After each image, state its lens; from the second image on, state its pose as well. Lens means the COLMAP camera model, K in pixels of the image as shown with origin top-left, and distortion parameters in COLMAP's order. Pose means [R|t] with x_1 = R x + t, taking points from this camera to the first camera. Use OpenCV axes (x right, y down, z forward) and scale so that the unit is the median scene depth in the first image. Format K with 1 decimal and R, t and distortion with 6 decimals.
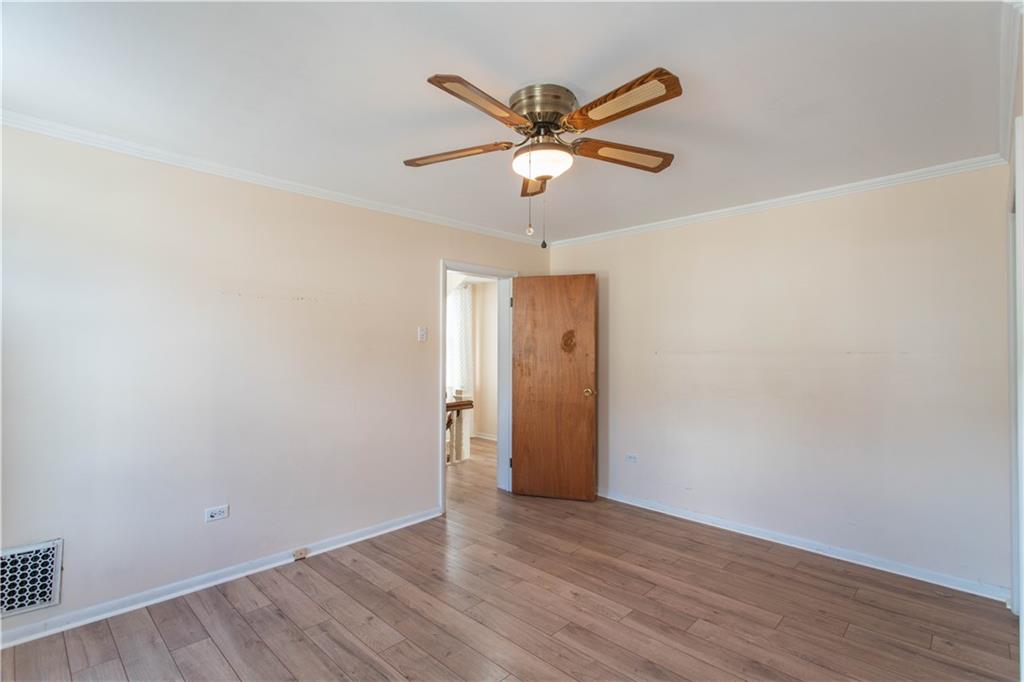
lens RADIAL K [[486.2, 0, 514.5], [0, 486.2, 344.1], [0, 0, 1]] dist [-0.002349, 0.003479]
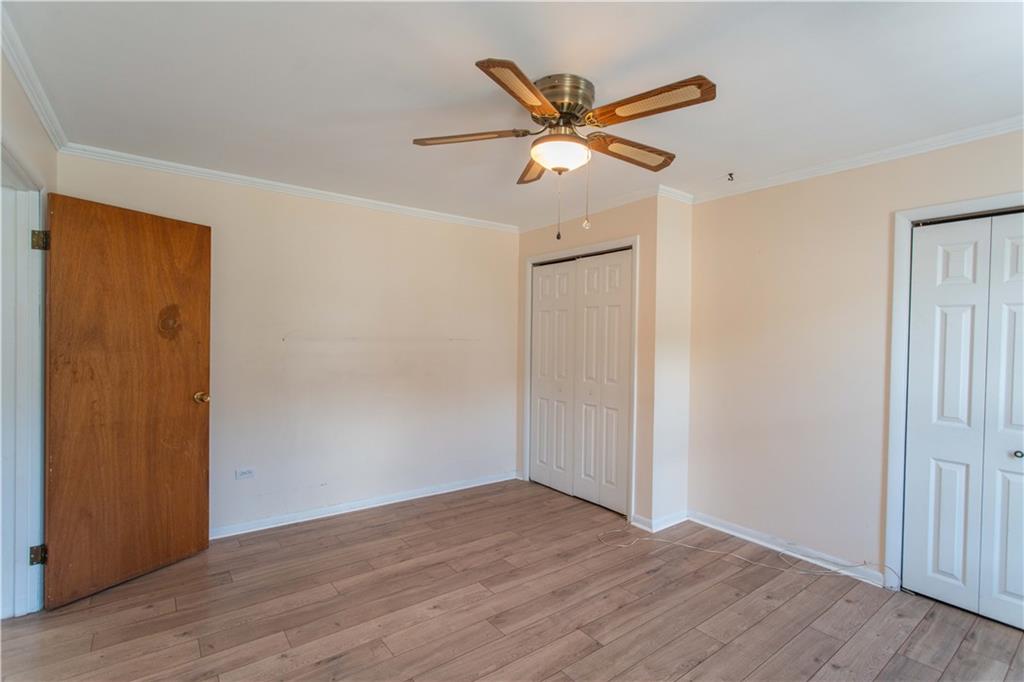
lens RADIAL K [[486.2, 0, 515.5], [0, 486.2, 341.4], [0, 0, 1]] dist [-0.002349, 0.003479]
pose [[0.142851, -0.005762, 0.989727, -0.611562], [-0.021979, 0.999718, 0.008993, 0.006187], [-0.989500, -0.023037, 0.142684, 0.601143]]
